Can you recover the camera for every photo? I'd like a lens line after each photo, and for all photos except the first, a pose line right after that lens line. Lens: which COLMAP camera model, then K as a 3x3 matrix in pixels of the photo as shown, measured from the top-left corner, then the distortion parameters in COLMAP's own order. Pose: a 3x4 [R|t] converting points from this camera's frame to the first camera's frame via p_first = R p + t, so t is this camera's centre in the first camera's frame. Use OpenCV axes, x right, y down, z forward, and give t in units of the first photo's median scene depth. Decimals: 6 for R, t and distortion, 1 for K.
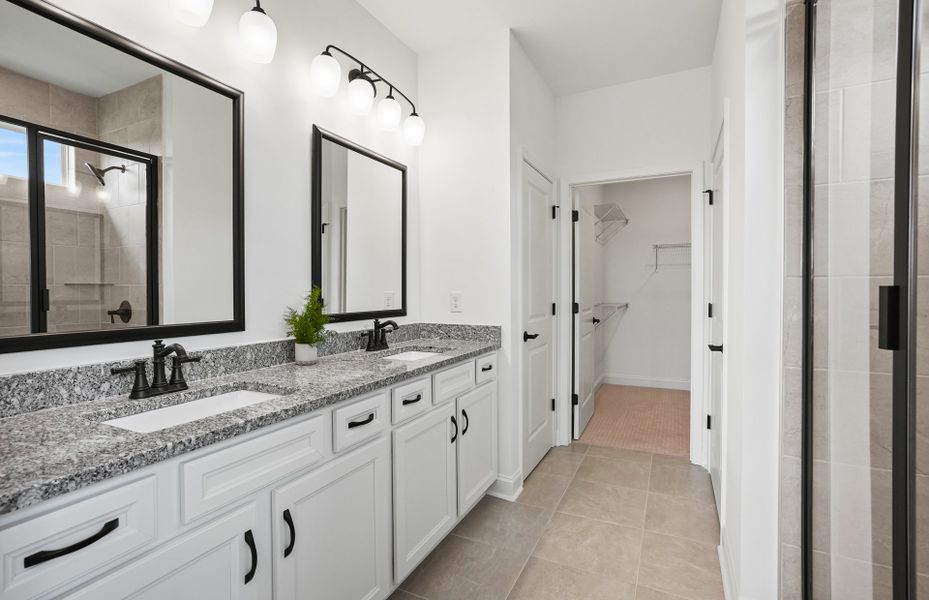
lens RADIAL K [[429.9, 0, 461.9], [0, 429.9, 293.7], [0, 0, 1]] dist [-0.055631, 0.018237]
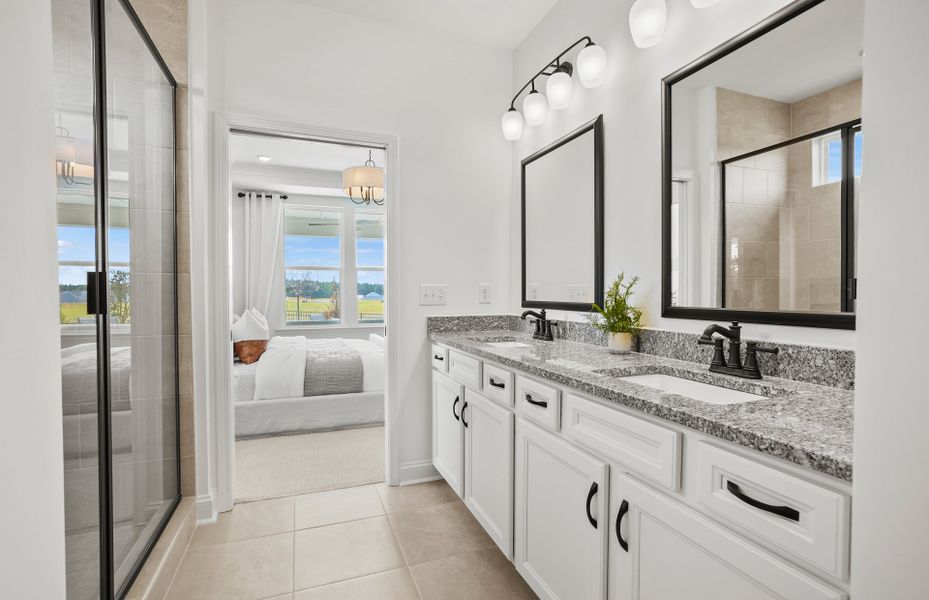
lens RADIAL K [[437.0, 0, 461.2], [0, 437.0, 288.6], [0, 0, 1]] dist [-0.055359, 0.021613]
pose [[-0.690172, -0.008111, -0.723600, 0.589944], [-0.006176, 0.999967, -0.005318, 0.026420], [0.723619, 0.000799, -0.690199, 1.420253]]
